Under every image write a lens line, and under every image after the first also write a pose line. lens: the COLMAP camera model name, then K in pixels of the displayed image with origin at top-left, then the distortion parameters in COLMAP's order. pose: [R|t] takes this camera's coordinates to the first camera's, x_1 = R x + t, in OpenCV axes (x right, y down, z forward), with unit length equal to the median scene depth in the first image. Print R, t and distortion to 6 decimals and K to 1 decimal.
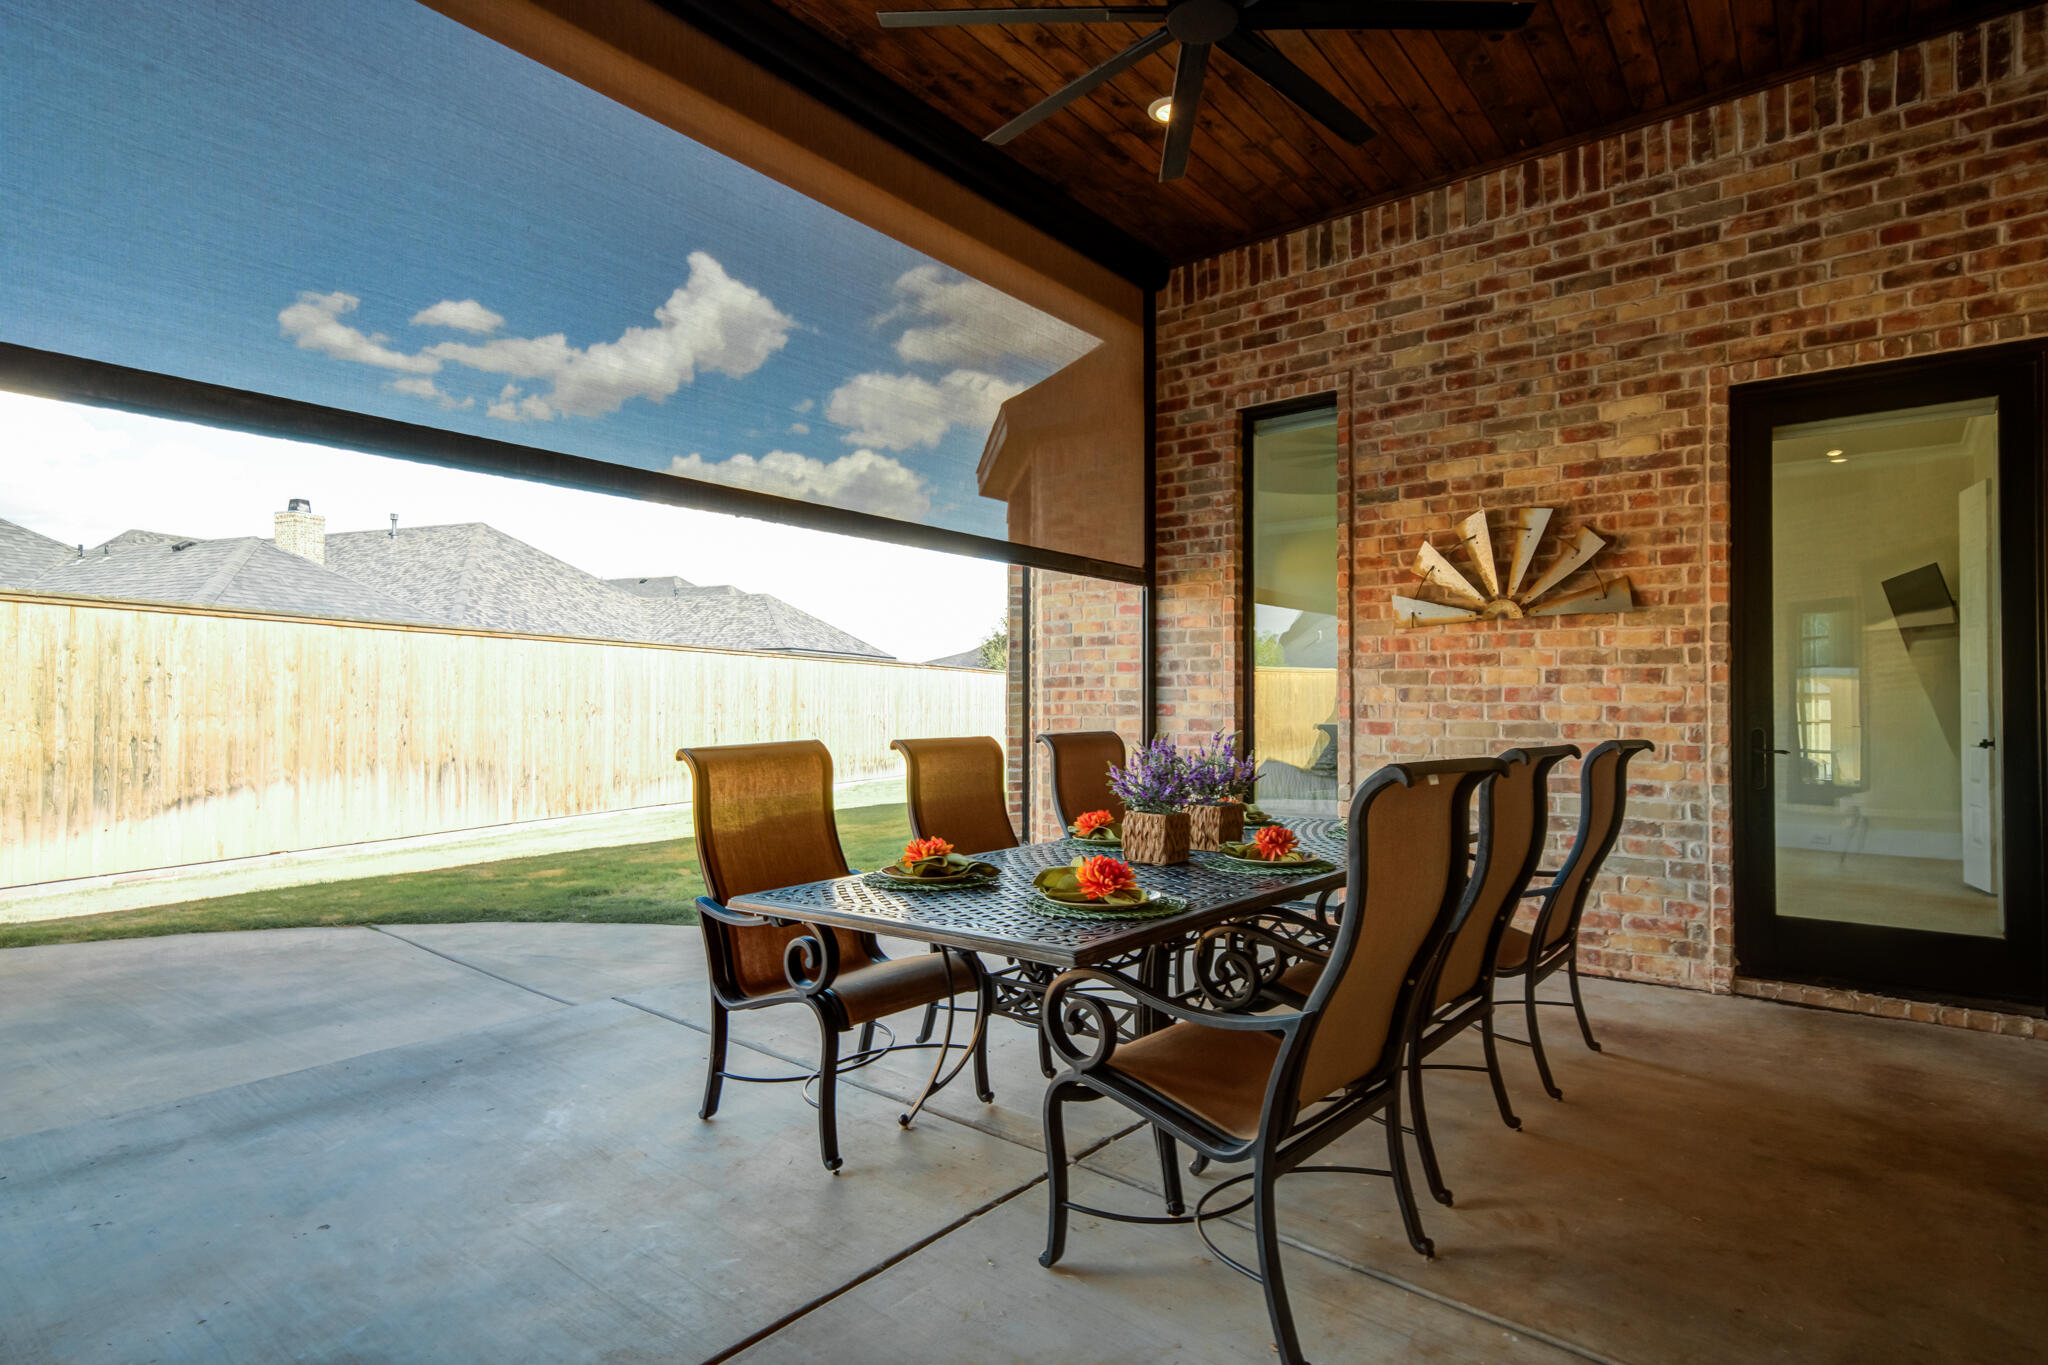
lens RADIAL K [[1094.0, 0, 1035.4], [0, 1094.0, 679.1], [0, 0, 1]] dist [0.041372, 0.006755]
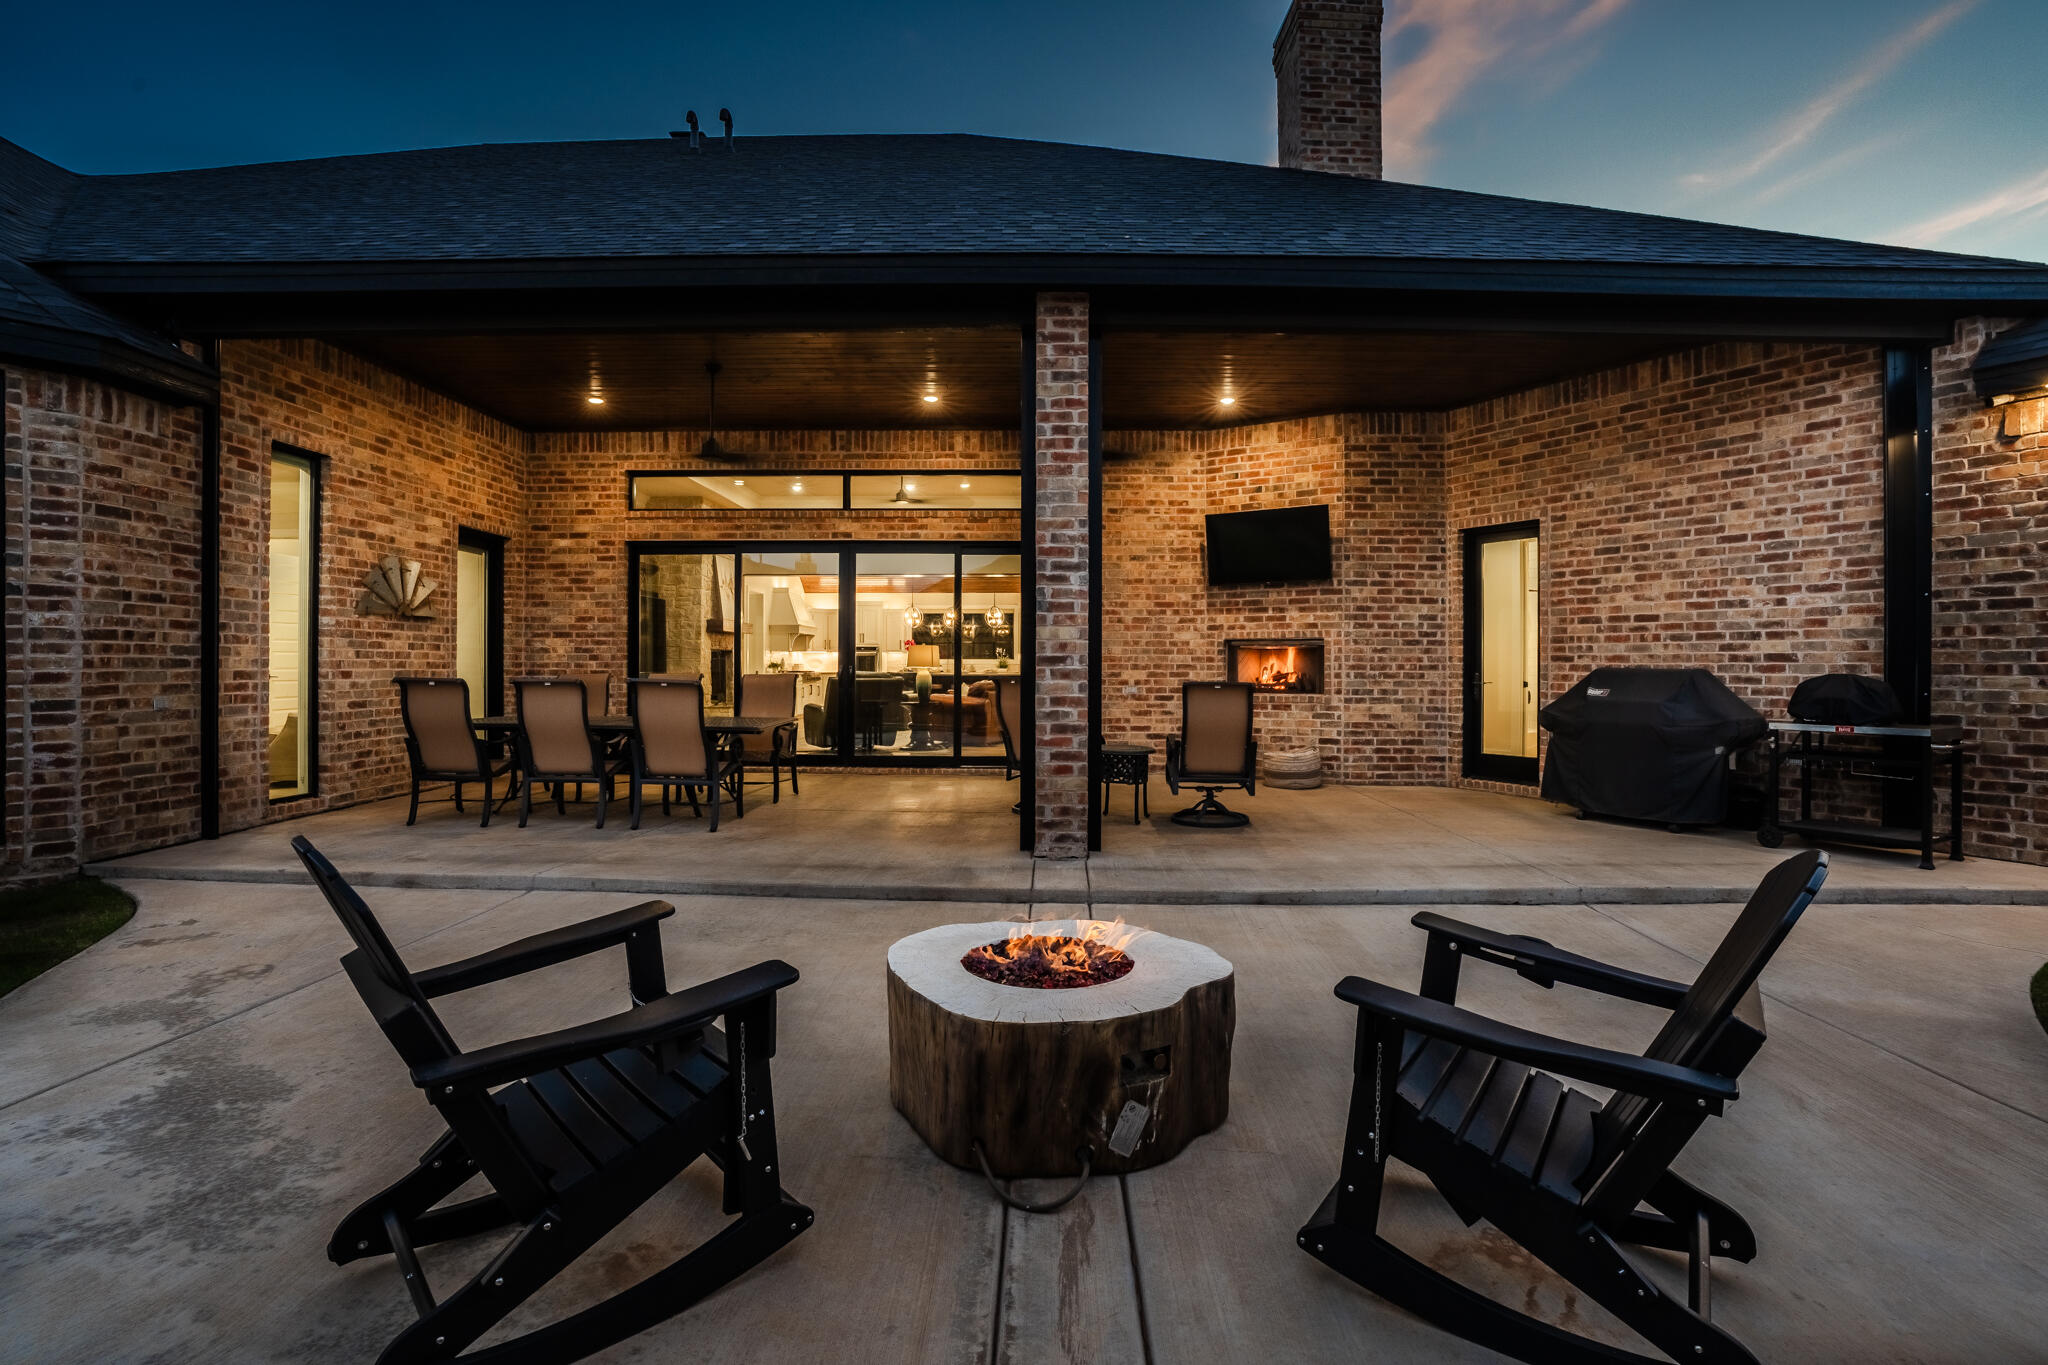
lens RADIAL K [[998.2, 0, 1001.6], [0, 998.2, 668.0], [0, 0, 1]] dist [-0.018901, 0.019693]
pose [[-0.587556, -0.007695, 0.809147, -1.271315], [-0.028150, 0.999544, -0.010935, 0.021262], [-0.808694, -0.029203, -0.587505, 0.944573]]
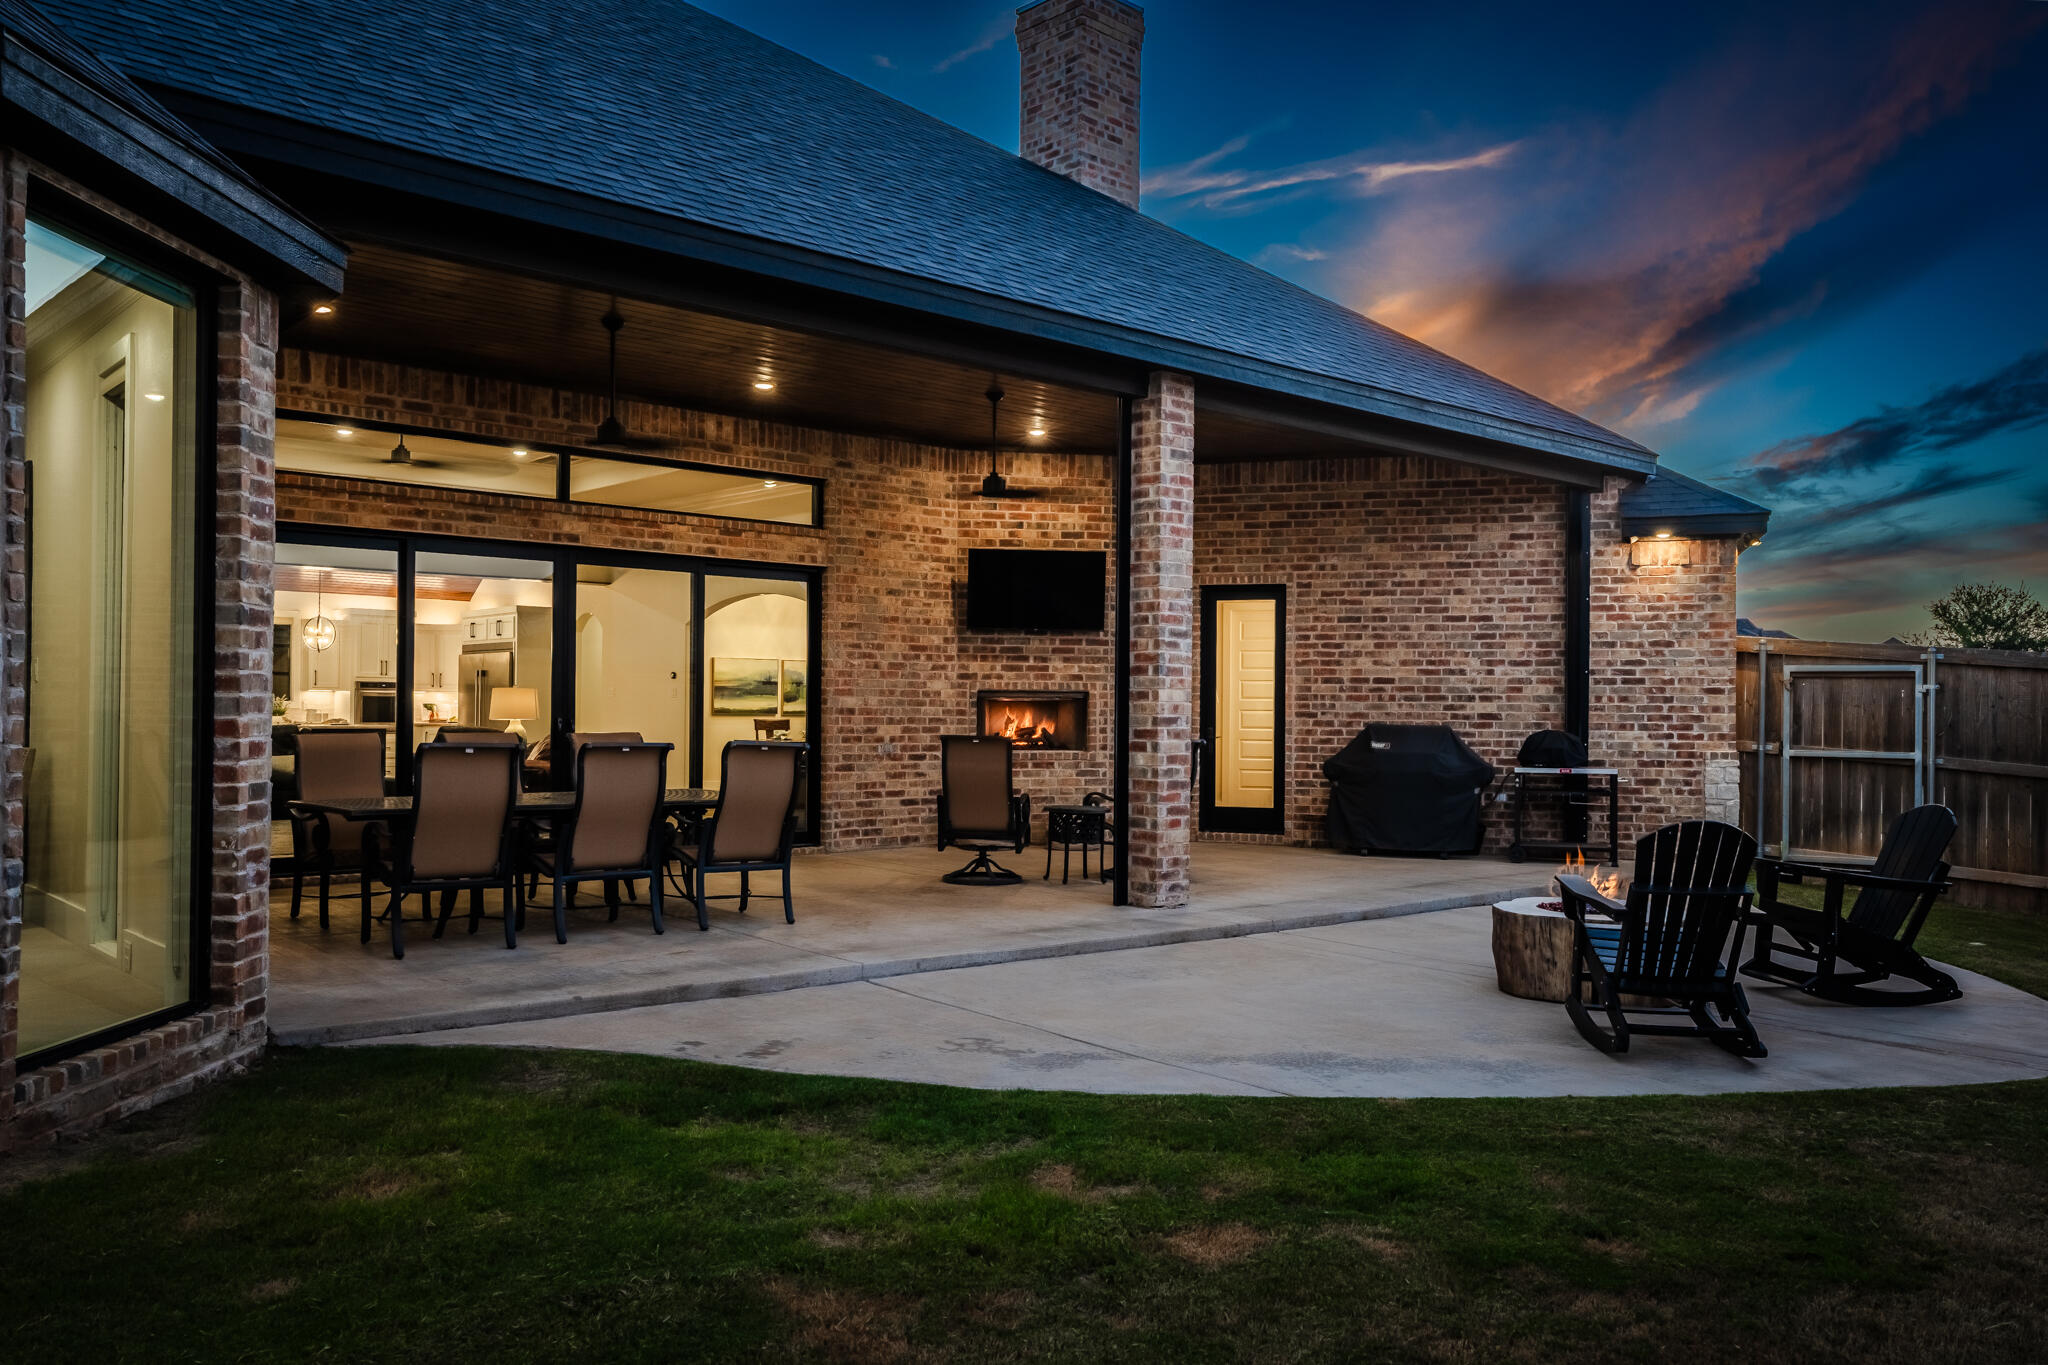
lens RADIAL K [[1768.0, 0, 984.9], [0, 1768.0, 729.1], [0, 0, 1]] dist [0.113396, -0.003513]
pose [[-0.981538, -0.014335, 0.190732, -0.654972], [-0.017717, 0.999714, -0.016039, 0.044044], [-0.190447, -0.019122, -0.981511, 2.211254]]
